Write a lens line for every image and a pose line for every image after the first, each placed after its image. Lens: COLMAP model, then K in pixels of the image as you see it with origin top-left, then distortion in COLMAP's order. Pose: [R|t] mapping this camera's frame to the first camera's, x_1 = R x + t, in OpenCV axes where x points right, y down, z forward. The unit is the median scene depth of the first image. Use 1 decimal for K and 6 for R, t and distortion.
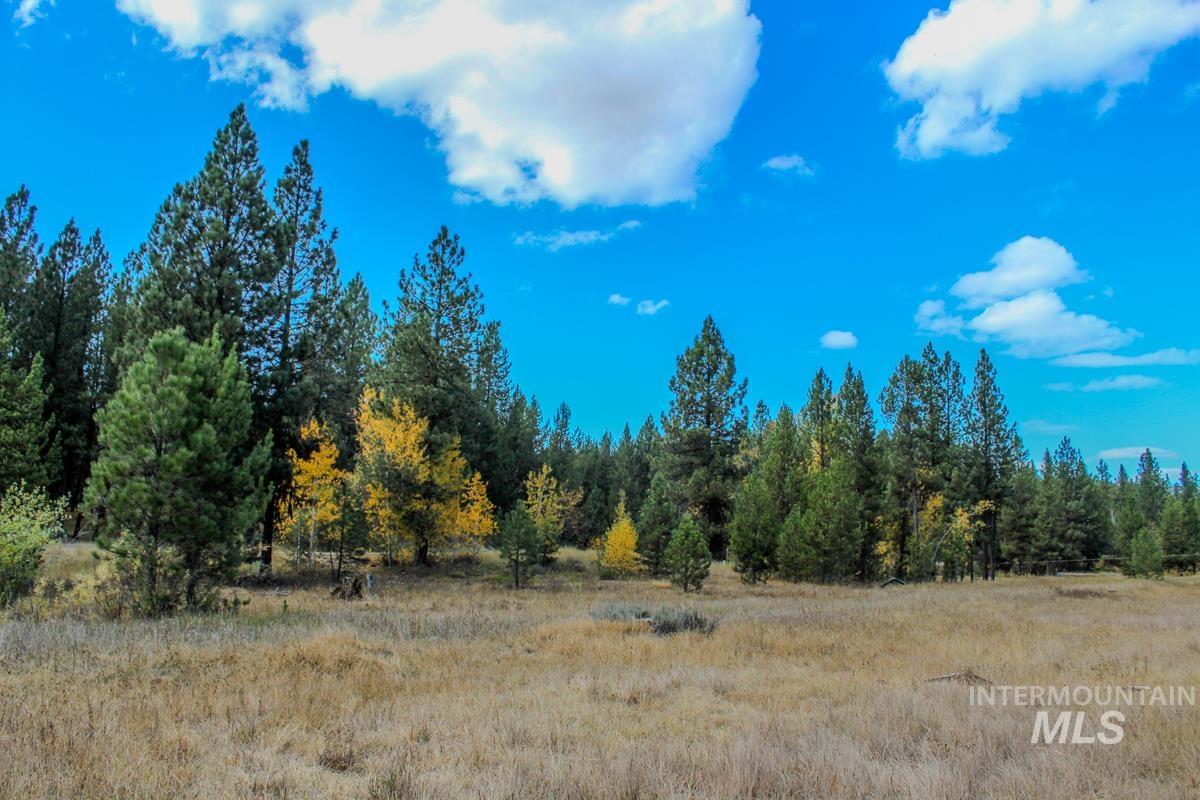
lens RADIAL K [[969.9, 0, 600.0], [0, 969.9, 400.0], [0, 0, 1]] dist [-0.179537, 0.000204]
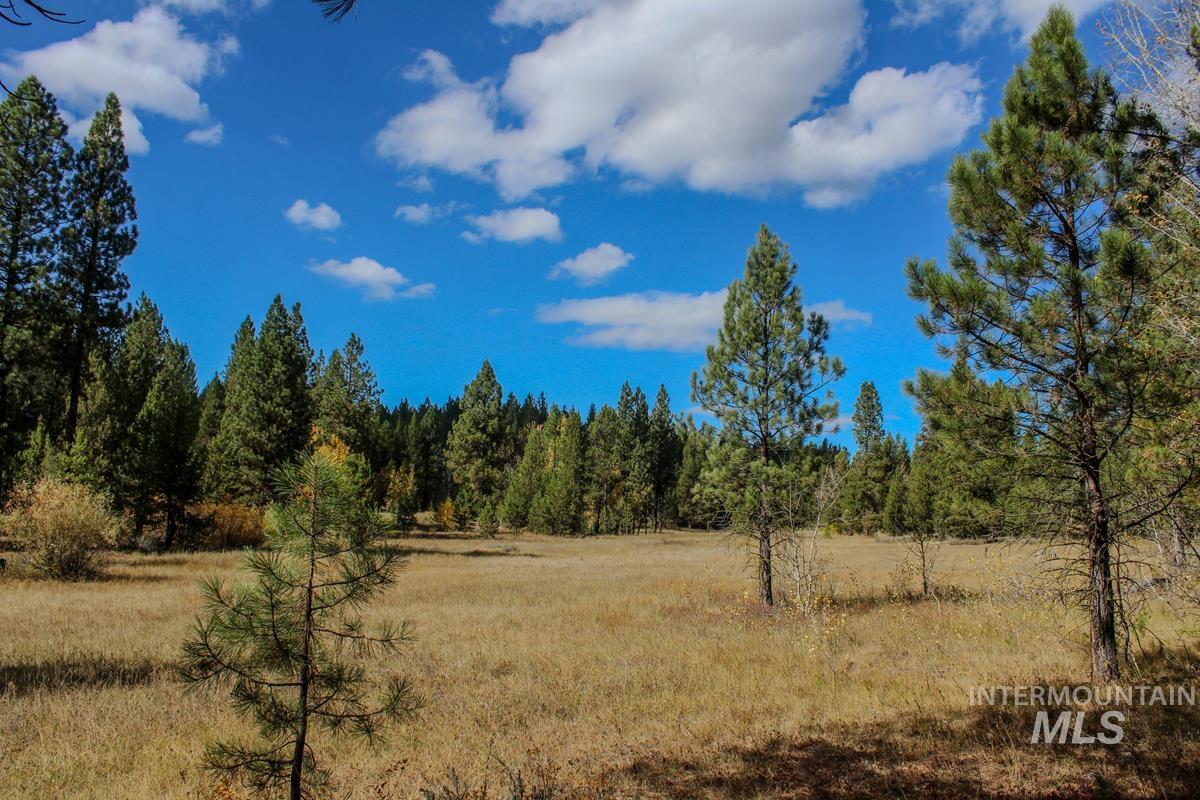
lens RADIAL K [[969.9, 0, 600.0], [0, 969.9, 400.0], [0, 0, 1]] dist [-0.179537, 0.000204]
pose [[0.961888, 0.035897, 0.271078, -0.175066], [-0.051720, 0.997335, 0.051450, -0.152548], [-0.268509, -0.063509, 0.961181, -0.726882]]
